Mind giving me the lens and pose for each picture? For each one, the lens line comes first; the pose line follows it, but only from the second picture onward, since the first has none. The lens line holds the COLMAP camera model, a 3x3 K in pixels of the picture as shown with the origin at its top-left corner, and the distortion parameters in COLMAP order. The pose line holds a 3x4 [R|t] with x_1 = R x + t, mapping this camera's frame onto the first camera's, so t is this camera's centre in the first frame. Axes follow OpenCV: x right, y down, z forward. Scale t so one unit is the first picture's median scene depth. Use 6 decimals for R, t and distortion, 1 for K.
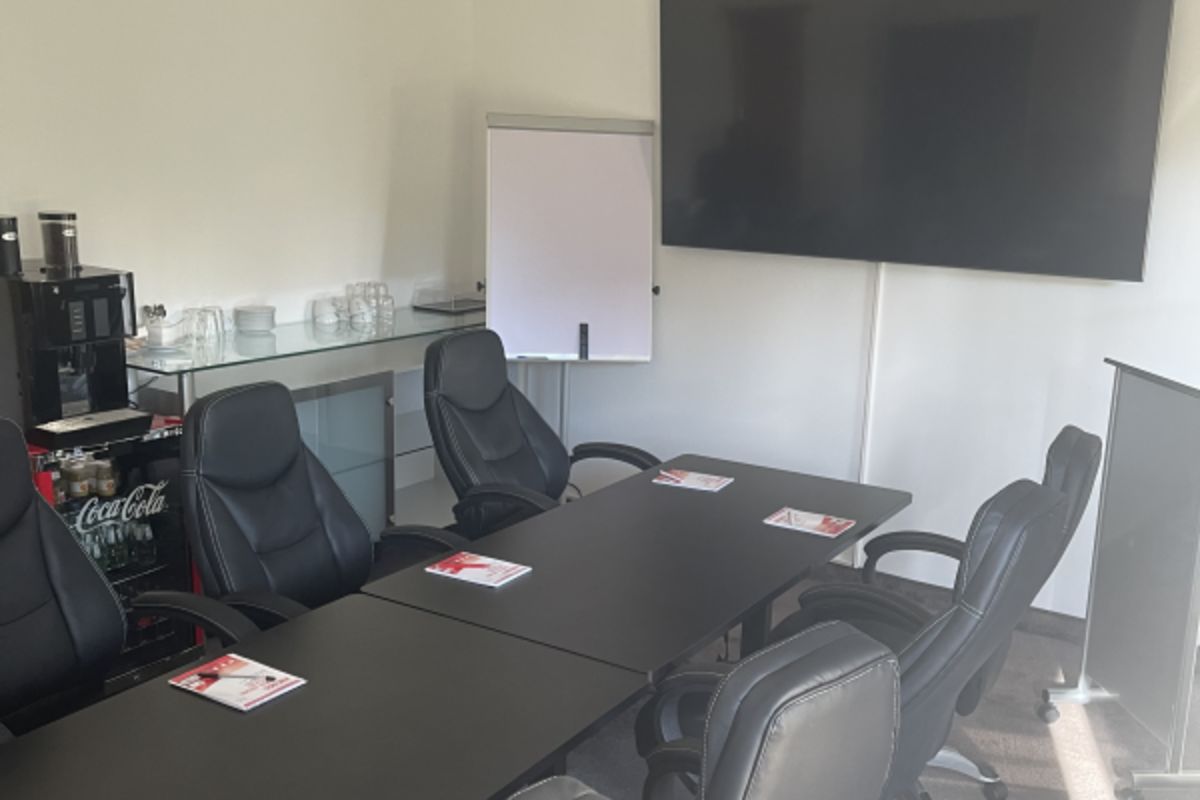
lens RADIAL K [[1160.9, 0, 600.0], [0, 1160.9, 400.0], [0, 0, 1]] dist [-0.003068, -0.002187]
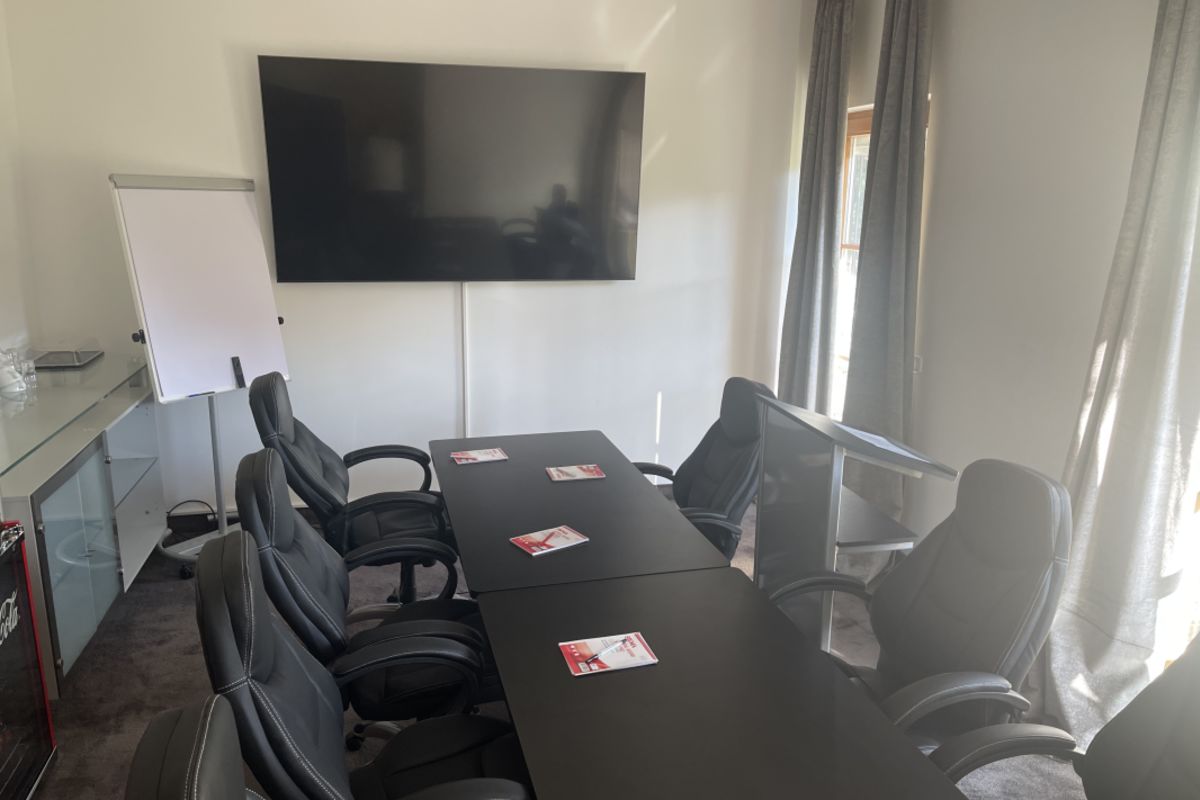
lens RADIAL K [[905.2, 0, 600.0], [0, 905.2, 400.0], [0, 0, 1]] dist [-0.003876, -0.003297]
pose [[0.659697, -0.187865, 0.727672, -0.460615], [0.154186, 0.981488, 0.113611, -0.073829], [-0.735545, 0.037248, 0.676451, 0.131922]]
